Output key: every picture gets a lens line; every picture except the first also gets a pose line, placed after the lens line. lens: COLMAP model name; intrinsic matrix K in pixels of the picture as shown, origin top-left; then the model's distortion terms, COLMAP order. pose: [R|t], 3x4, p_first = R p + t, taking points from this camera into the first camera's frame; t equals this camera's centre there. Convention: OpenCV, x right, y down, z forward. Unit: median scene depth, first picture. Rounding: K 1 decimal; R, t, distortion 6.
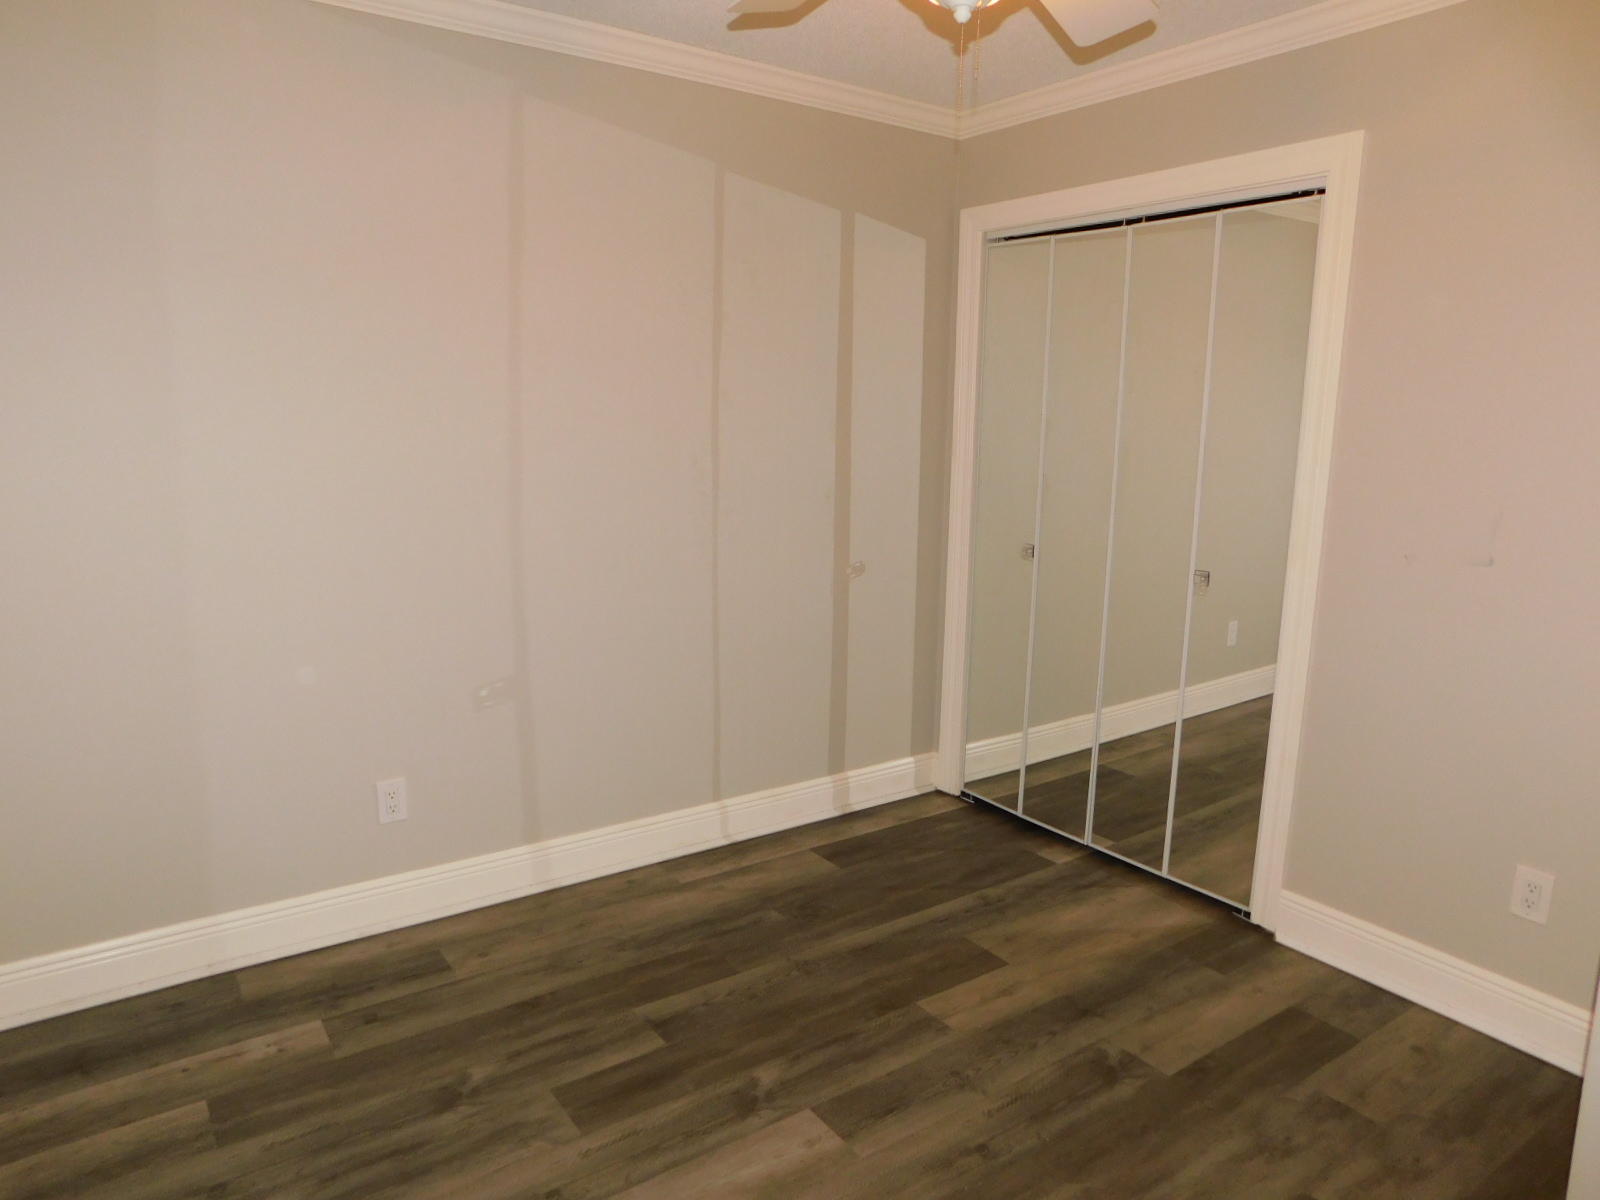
lens RADIAL K [[1057.7, 0, 795.7], [0, 1057.7, 610.9], [0, 0, 1]] dist [-0.066759, 0.054858]
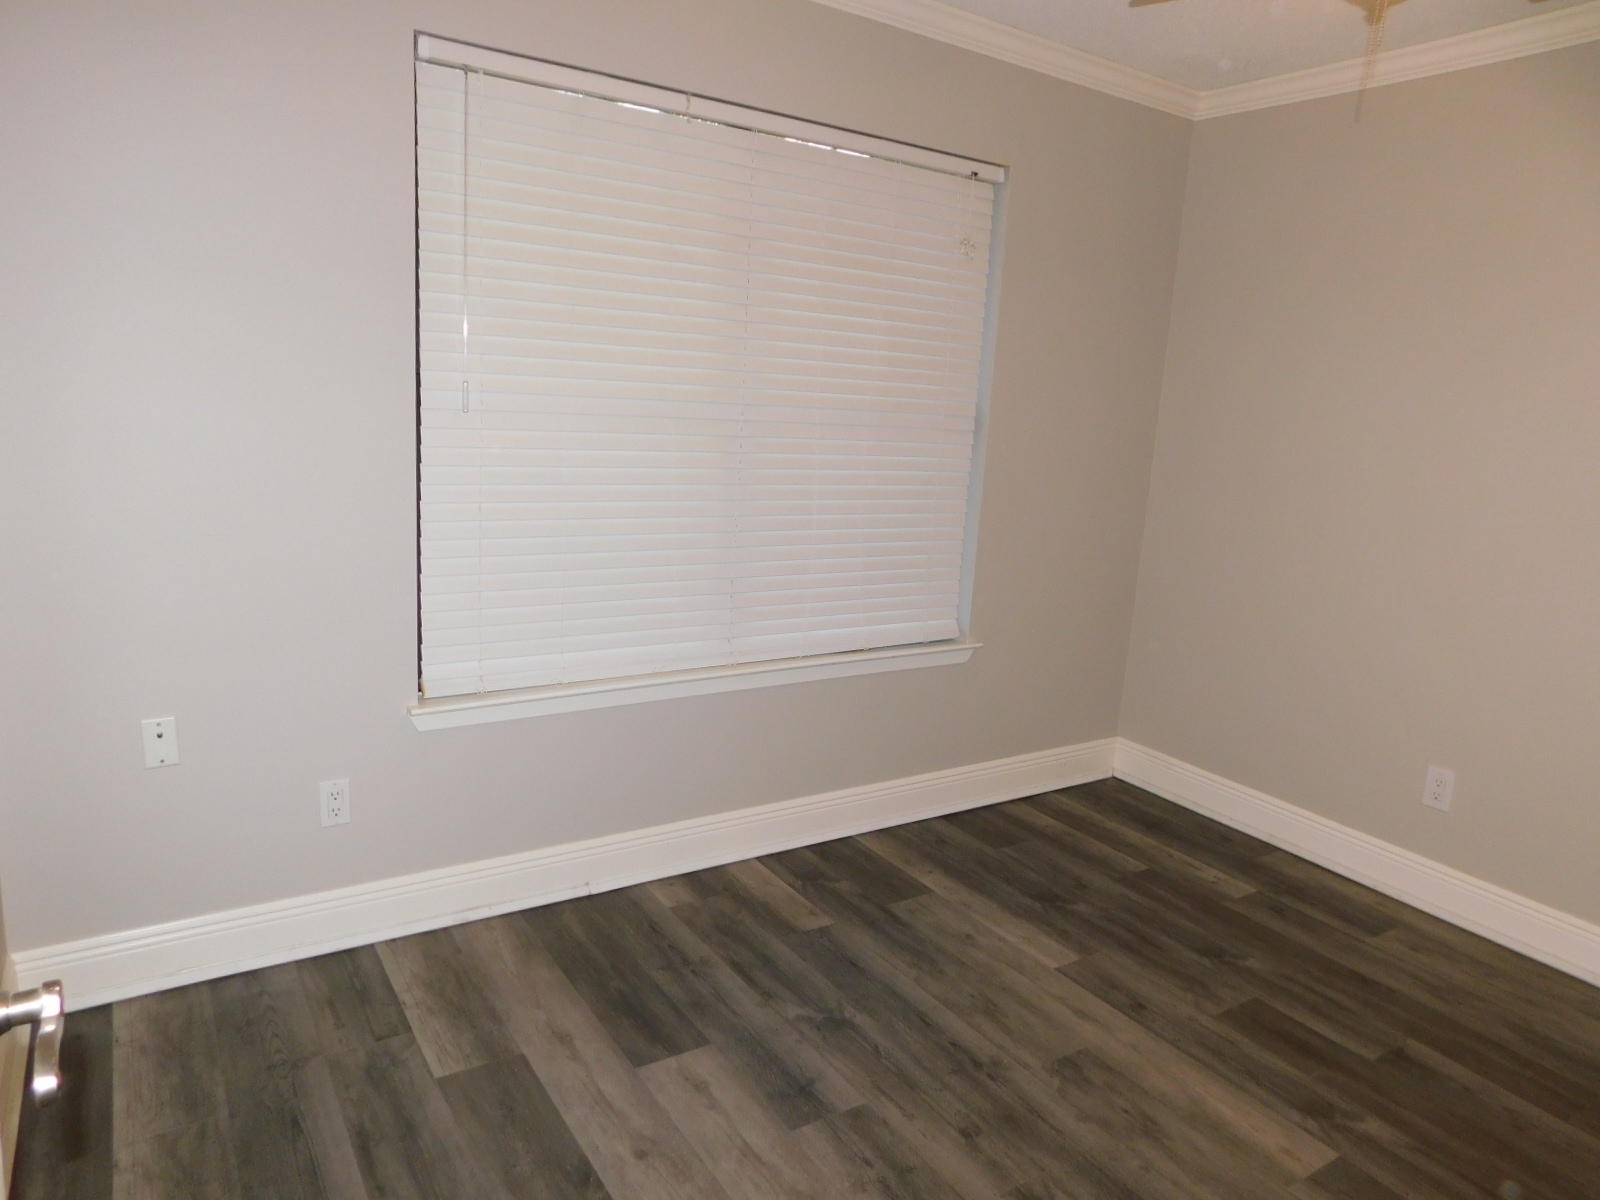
lens RADIAL K [[1057.7, 0, 795.7], [0, 1057.7, 610.9], [0, 0, 1]] dist [-0.066759, 0.054858]
pose [[-0.036697, 0.194205, -0.980274, 0.783612], [-0.259367, 0.945469, 0.197019, -0.036464], [0.965081, 0.261481, 0.015674, 0.361769]]
